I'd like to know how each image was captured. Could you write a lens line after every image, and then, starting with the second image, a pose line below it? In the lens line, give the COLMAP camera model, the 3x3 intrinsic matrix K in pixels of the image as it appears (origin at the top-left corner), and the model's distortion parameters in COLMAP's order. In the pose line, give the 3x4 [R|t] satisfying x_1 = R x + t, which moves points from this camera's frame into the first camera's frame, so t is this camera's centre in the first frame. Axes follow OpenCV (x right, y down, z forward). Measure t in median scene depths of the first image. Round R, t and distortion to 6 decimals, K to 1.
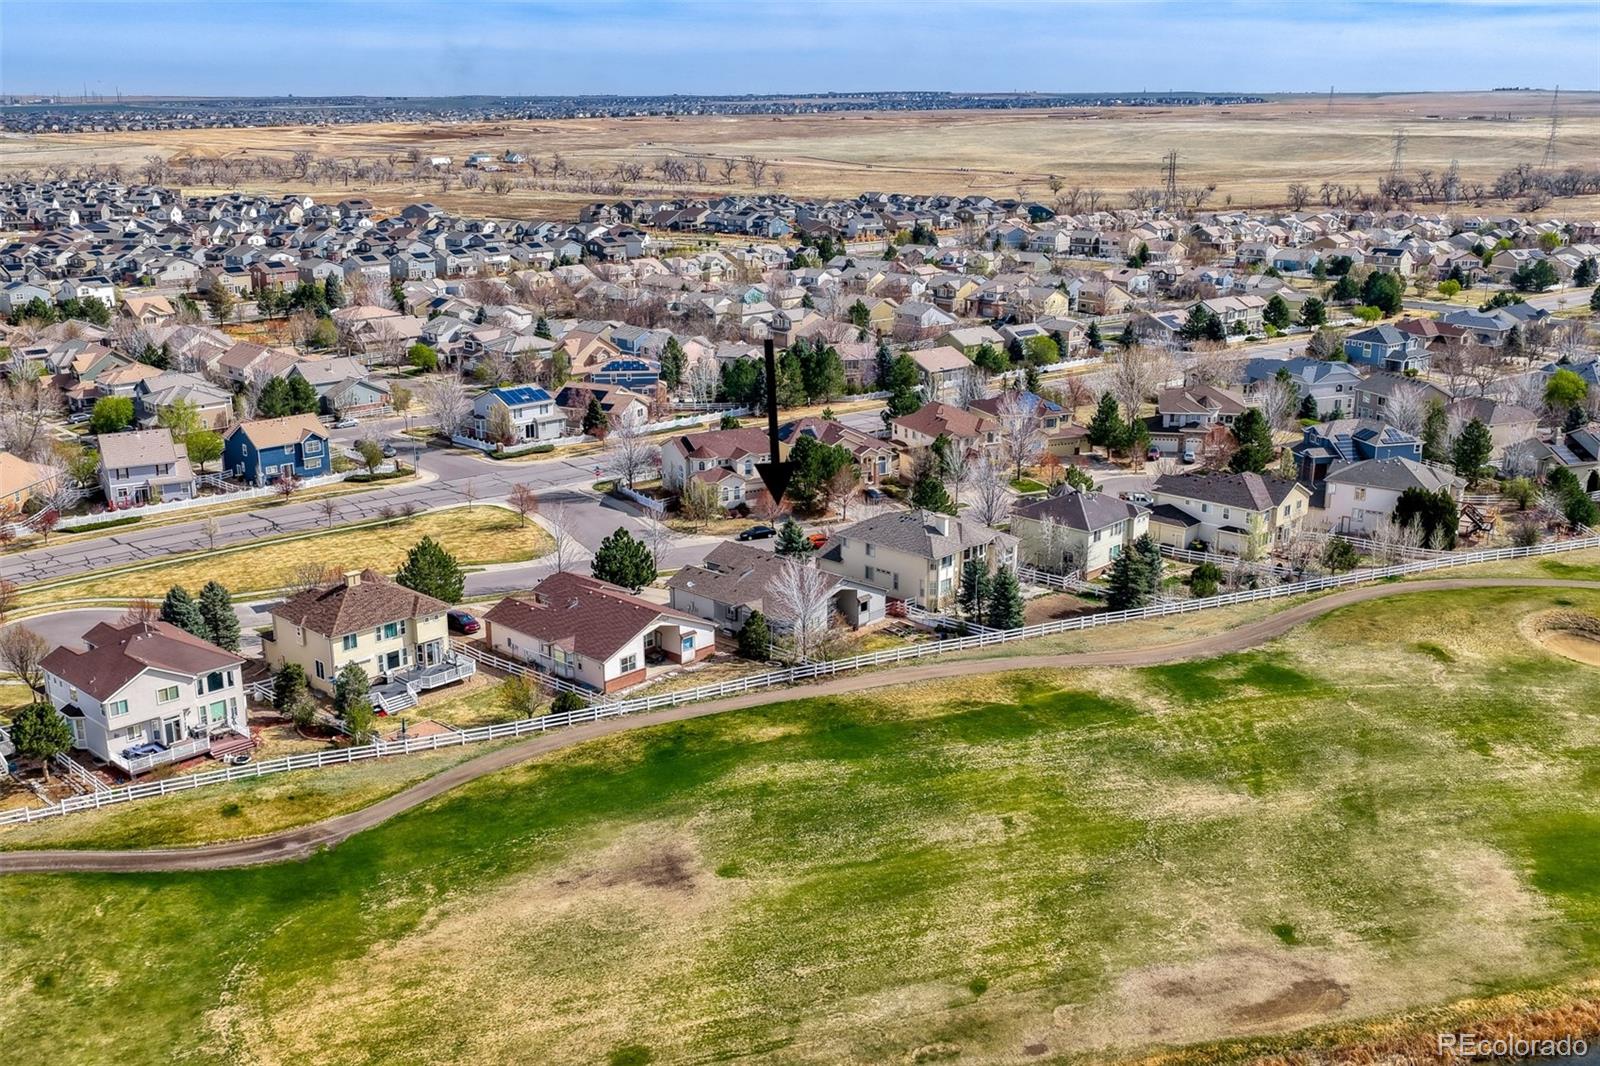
lens RADIAL K [[1598.0, 0, 800.0], [0, 1598.0, 533.0], [0, 0, 1]] dist [-0.008794, 0.032959]
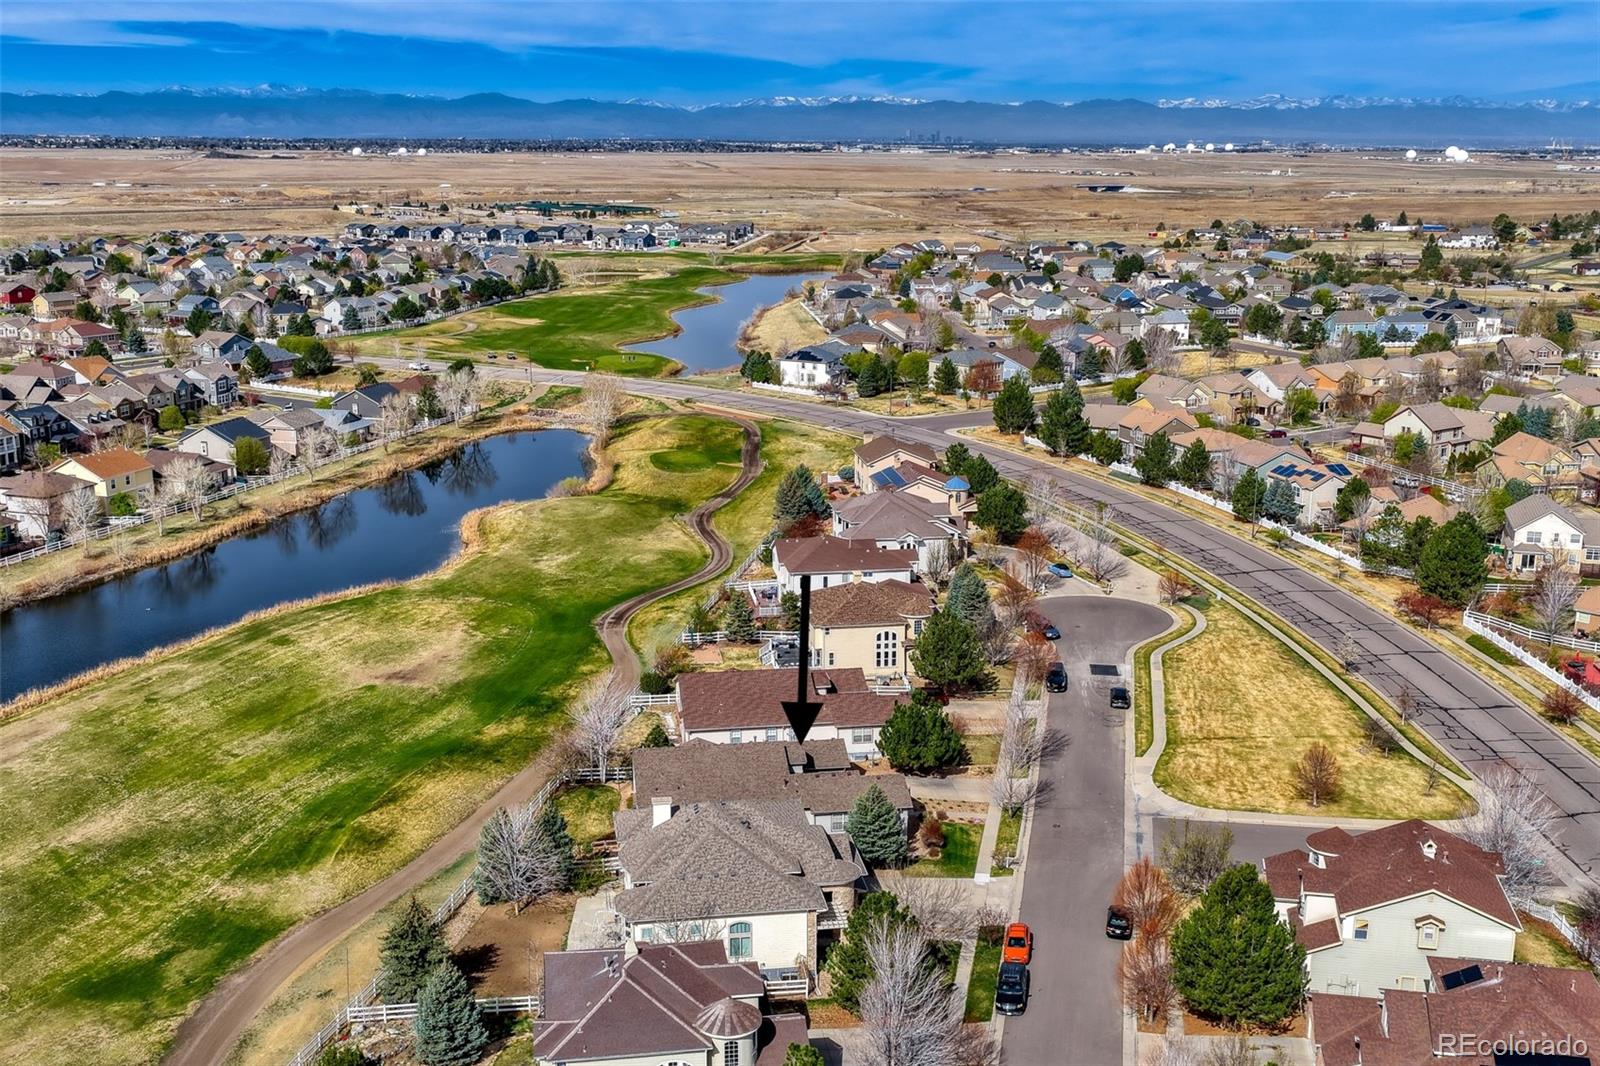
lens RADIAL K [[1598.0, 0, 800.0], [0, 1598.0, 533.0], [0, 0, 1]] dist [-0.008794, 0.032959]
pose [[-0.606863, 0.181822, -0.773730, 0.656684], [-0.229142, 0.892125, 0.389368, -0.461774], [0.761059, 0.413587, -0.499735, 1.562942]]
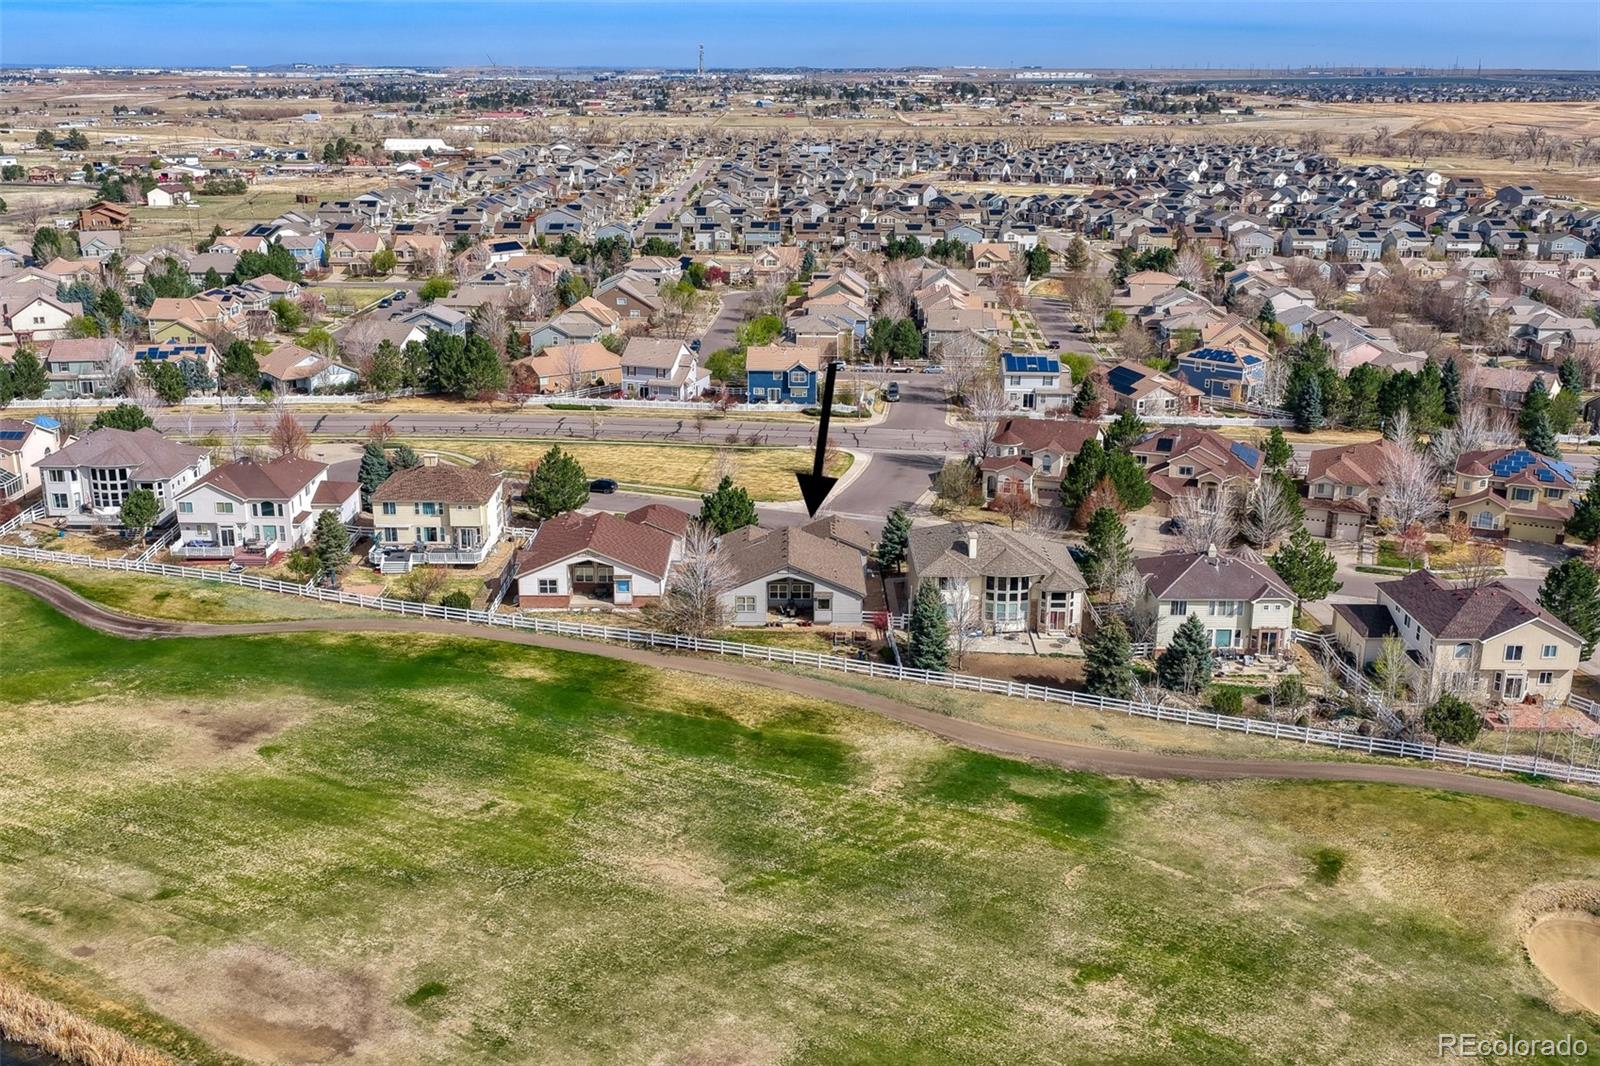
lens RADIAL K [[1598.0, 0, 800.0], [0, 1598.0, 533.0], [0, 0, 1]] dist [-0.008794, 0.032959]
pose [[0.681049, 0.214709, -0.700052, 0.736180], [-0.204301, 0.973796, 0.099912, -0.091522], [0.703160, 0.074977, 0.707068, 0.370501]]
